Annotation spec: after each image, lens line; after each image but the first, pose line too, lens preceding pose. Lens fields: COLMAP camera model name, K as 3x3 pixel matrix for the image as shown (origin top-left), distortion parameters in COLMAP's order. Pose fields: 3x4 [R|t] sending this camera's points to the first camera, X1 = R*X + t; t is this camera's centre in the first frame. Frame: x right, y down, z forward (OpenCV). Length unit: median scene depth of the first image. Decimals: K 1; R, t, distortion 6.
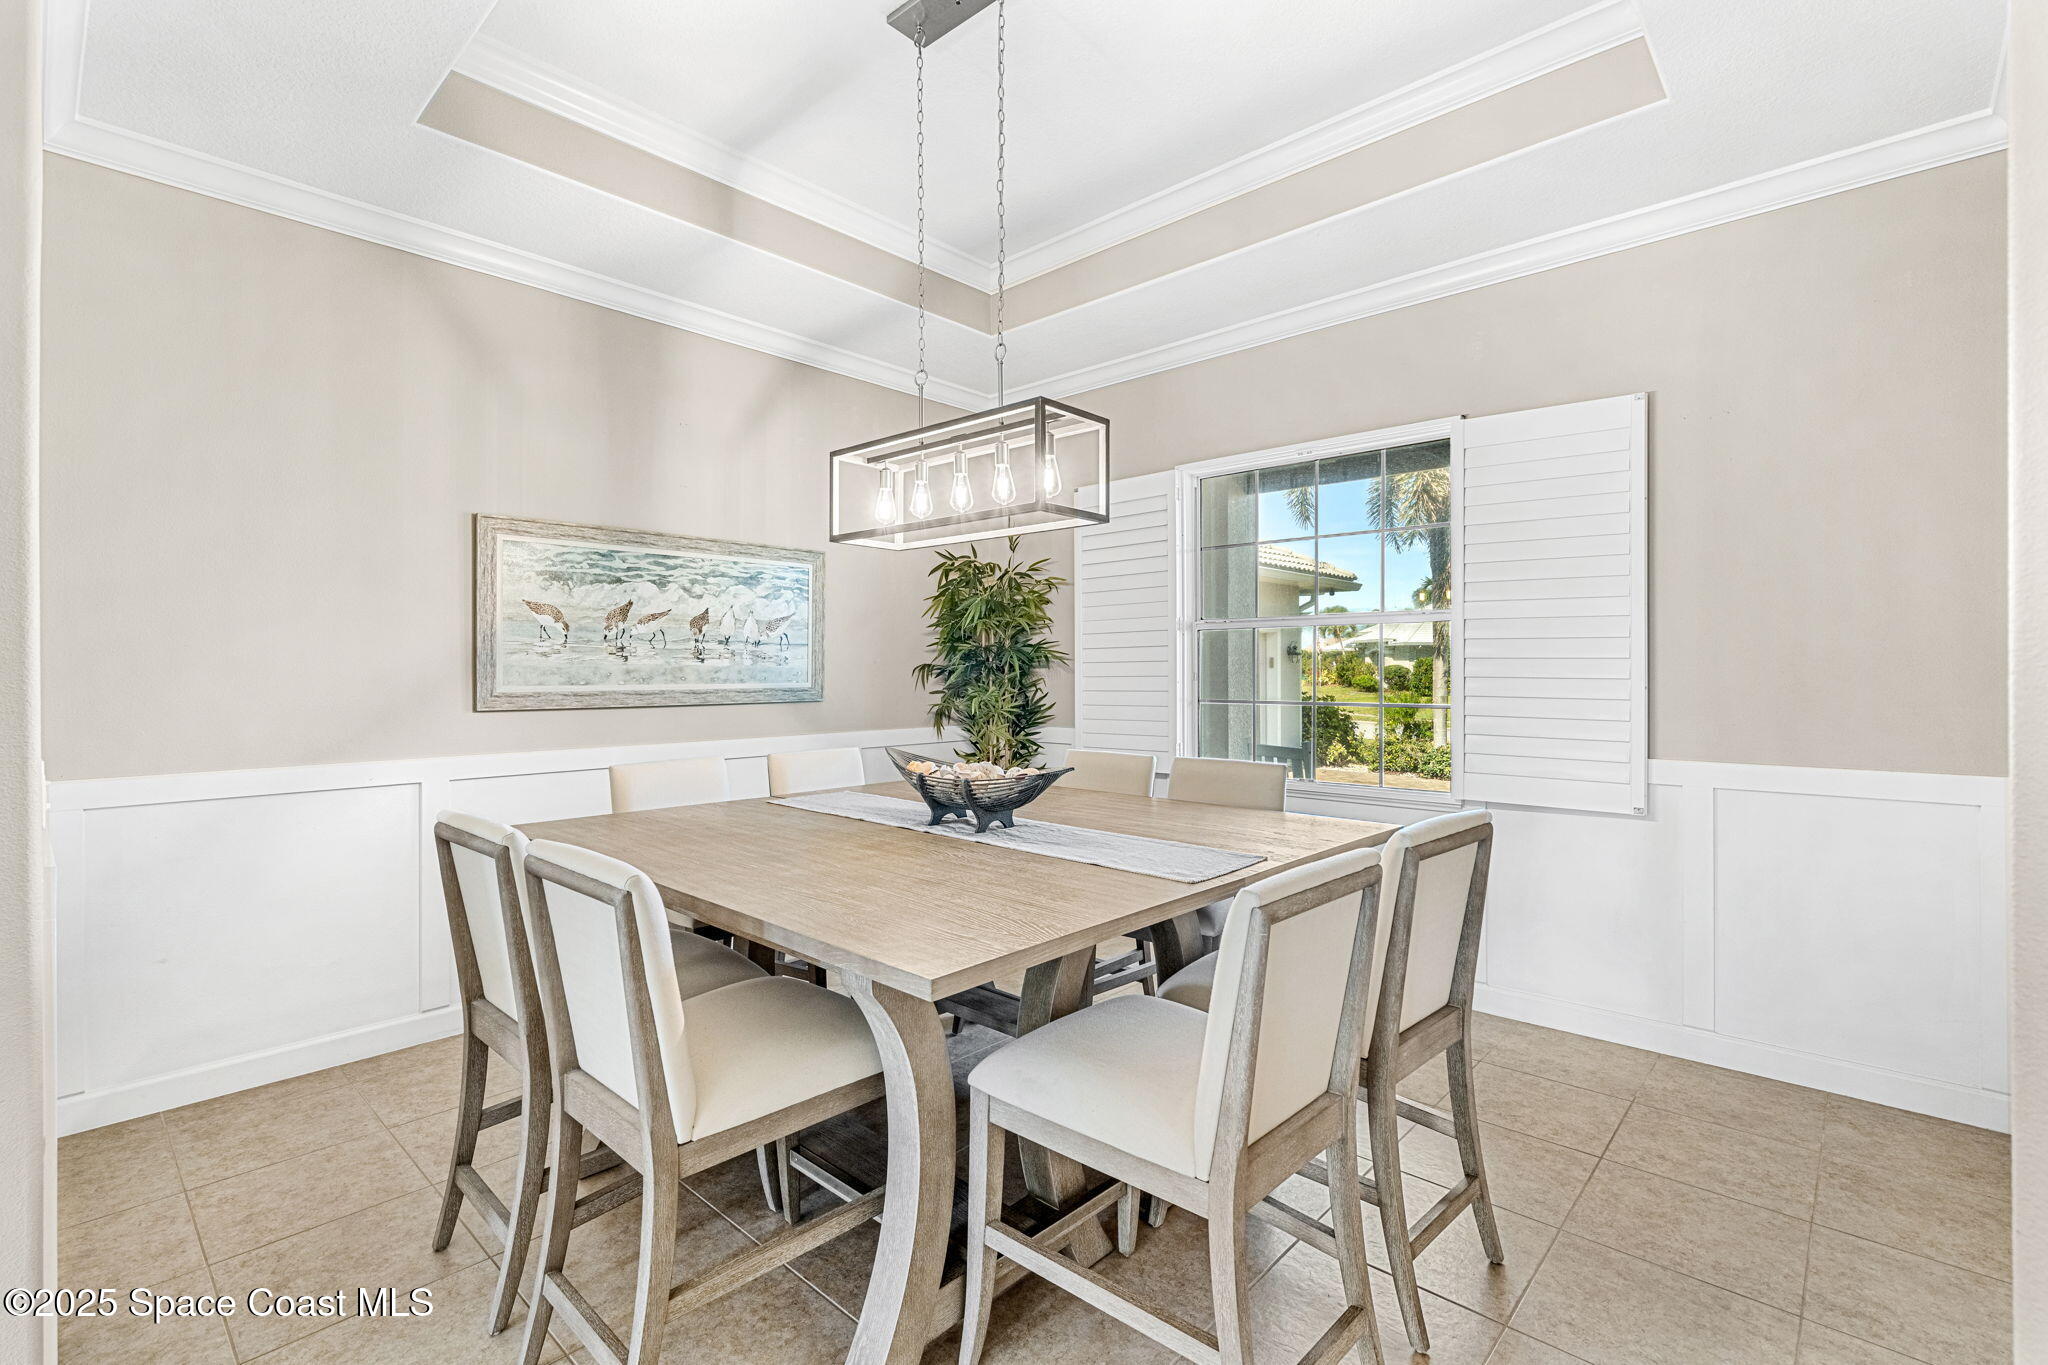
lens RADIAL K [[934.5, 0, 1025.4], [0, 934.5, 670.3], [0, 0, 1]] dist [-0.003328, -0.000206]
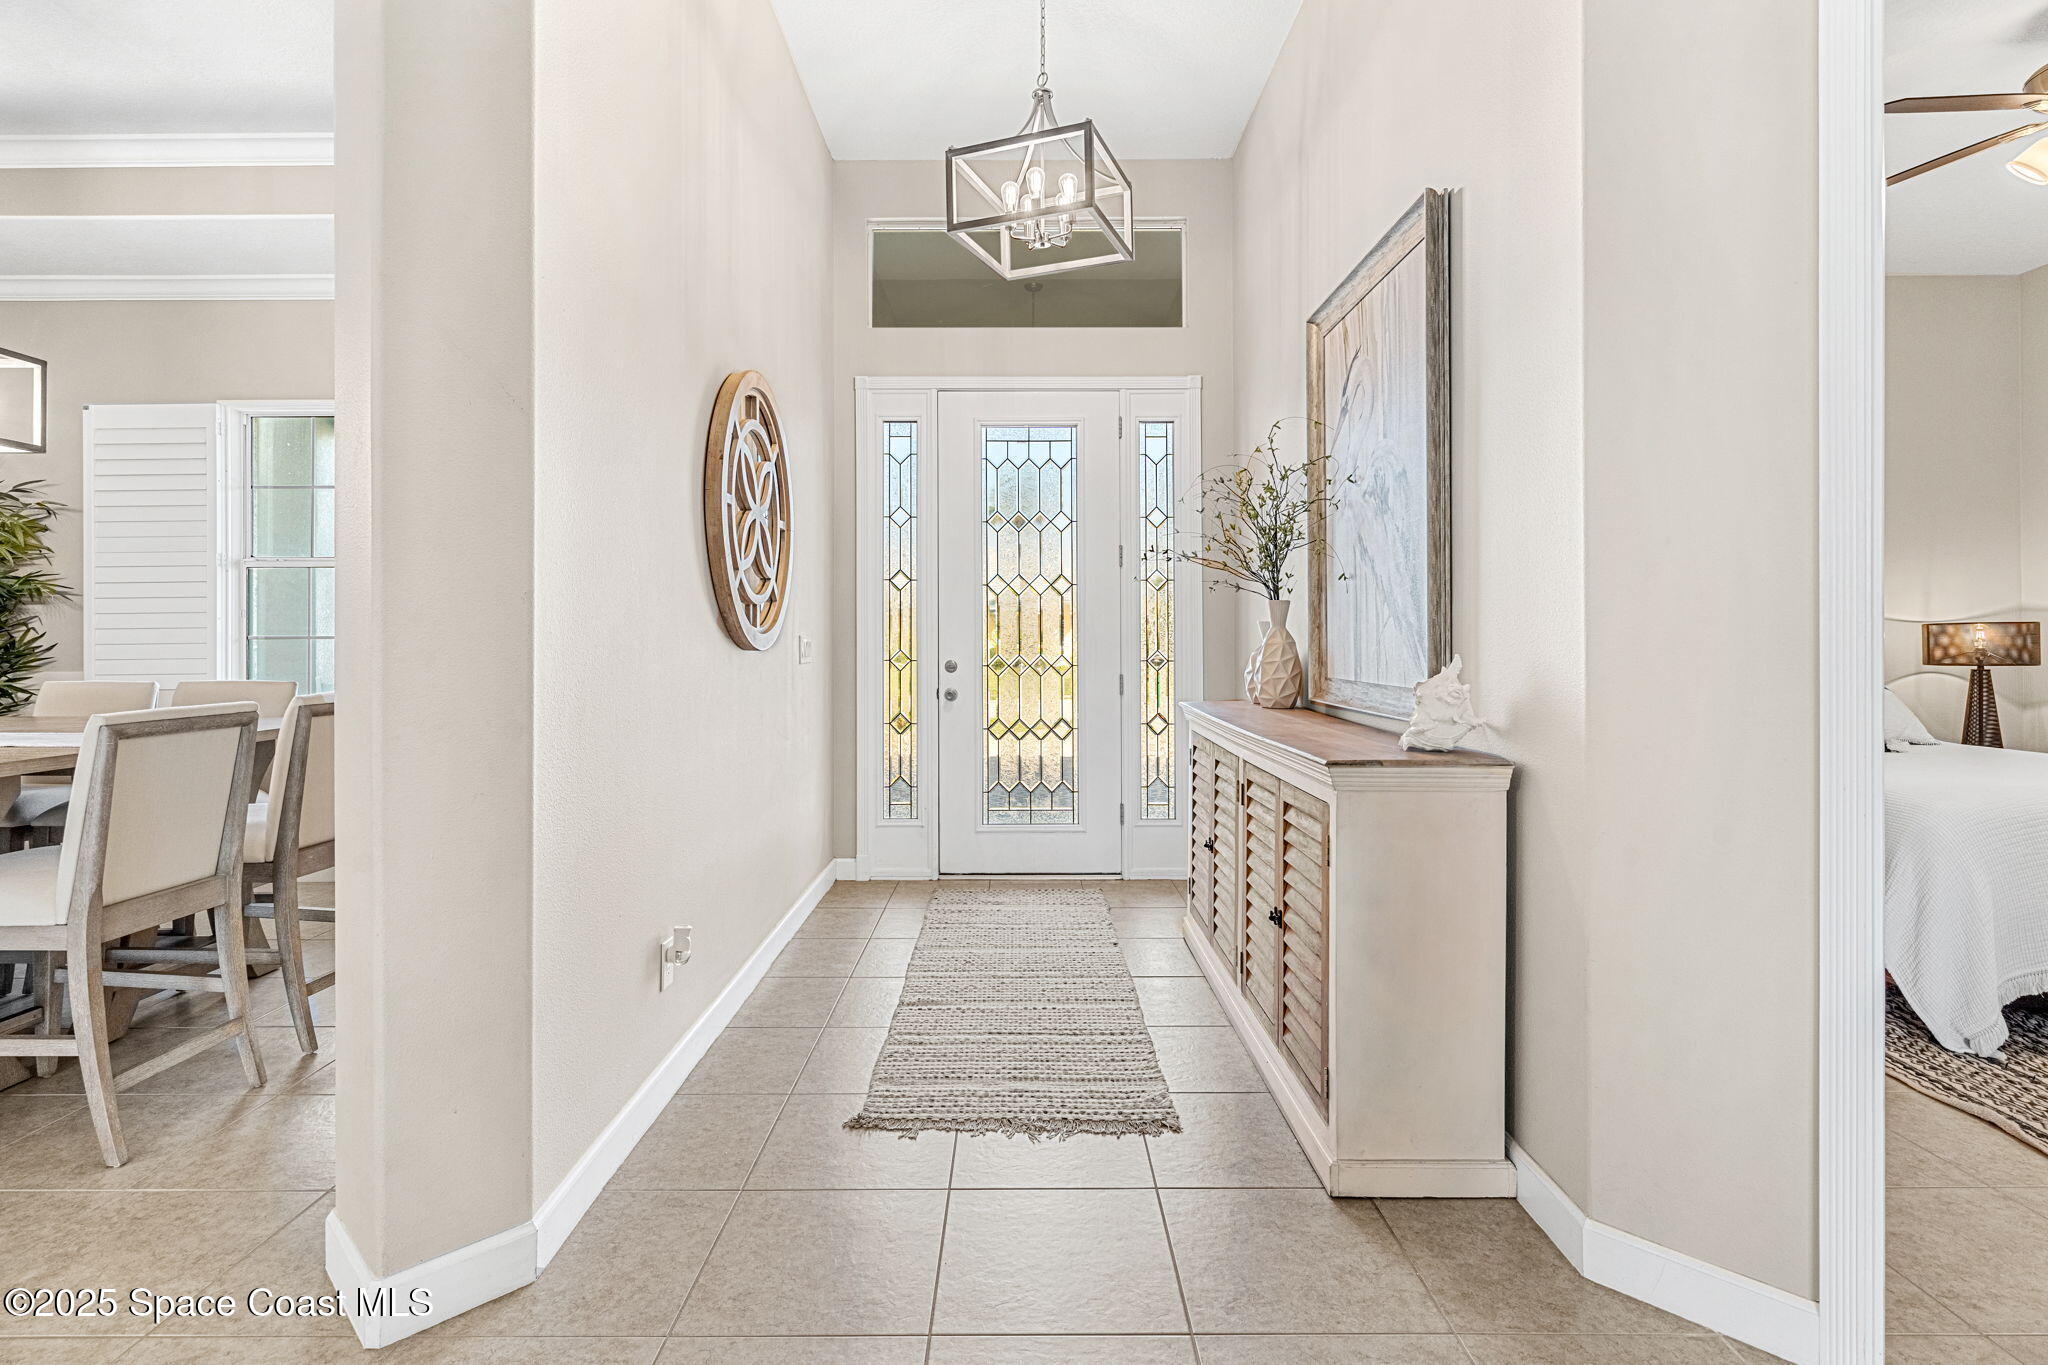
lens RADIAL K [[992.7, 0, 1027.4], [0, 992.7, 636.8], [0, 0, 1]] dist [0.002165, 0.000005]
pose [[0.734151, 0.002641, 0.678981, 0.070918], [-0.000604, 0.999995, -0.003237, 0.032266], [-0.678986, 0.001967, 0.734149, -0.332980]]
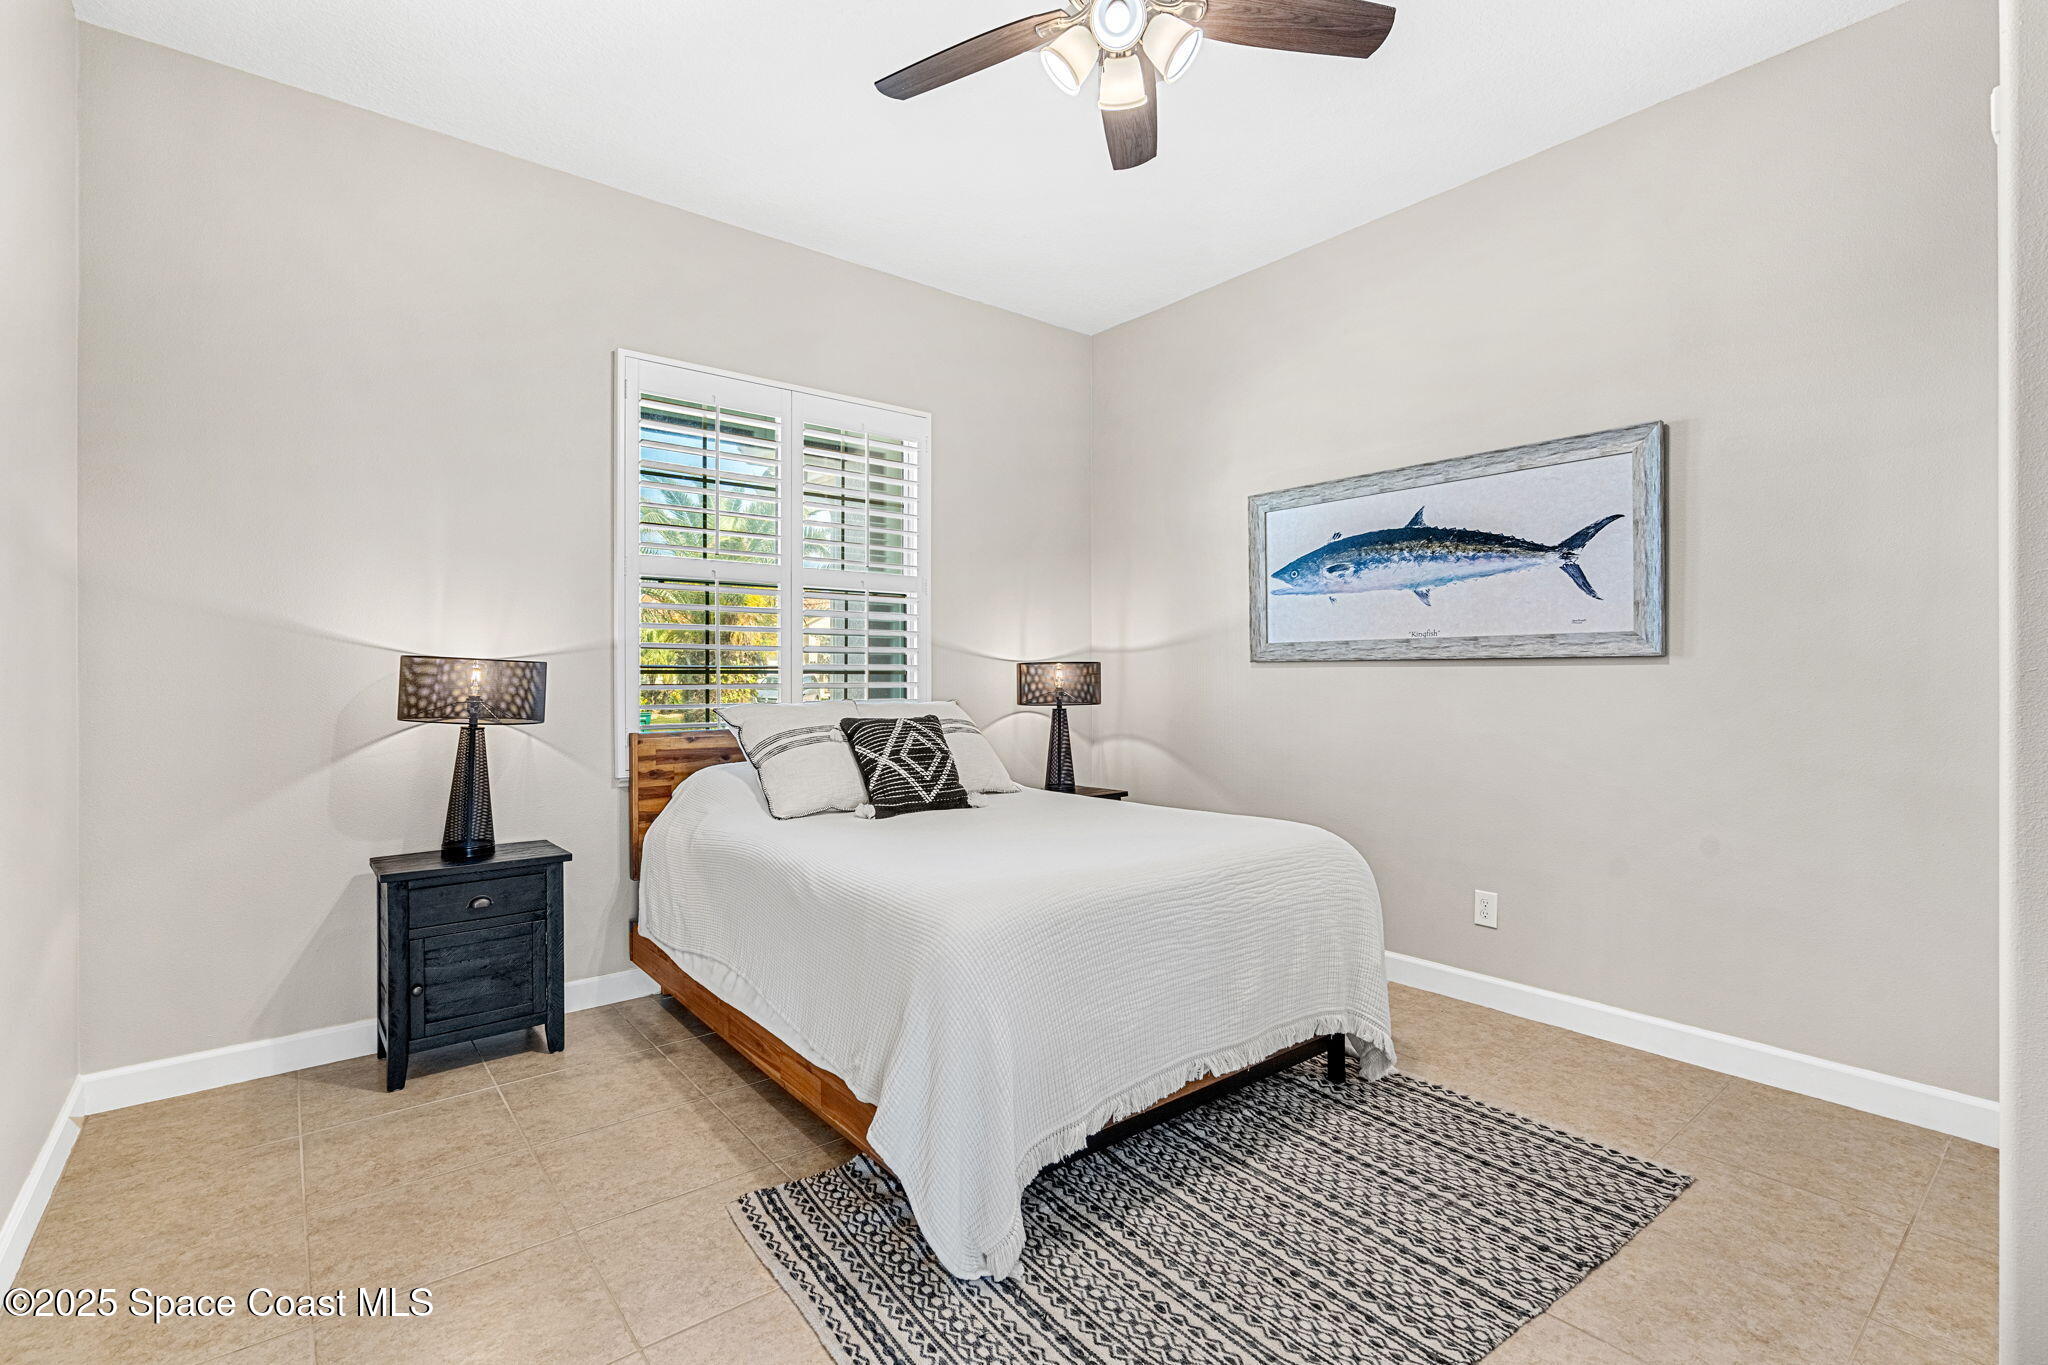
lens RADIAL K [[934.5, 0, 1025.4], [0, 934.5, 670.3], [0, 0, 1]] dist [-0.003328, -0.000206]
pose [[0.140611, 0.007052, 0.990040, 0.469822], [-0.002680, 0.999974, -0.006743, 0.029084], [-0.990061, -0.001706, 0.140626, -0.347604]]
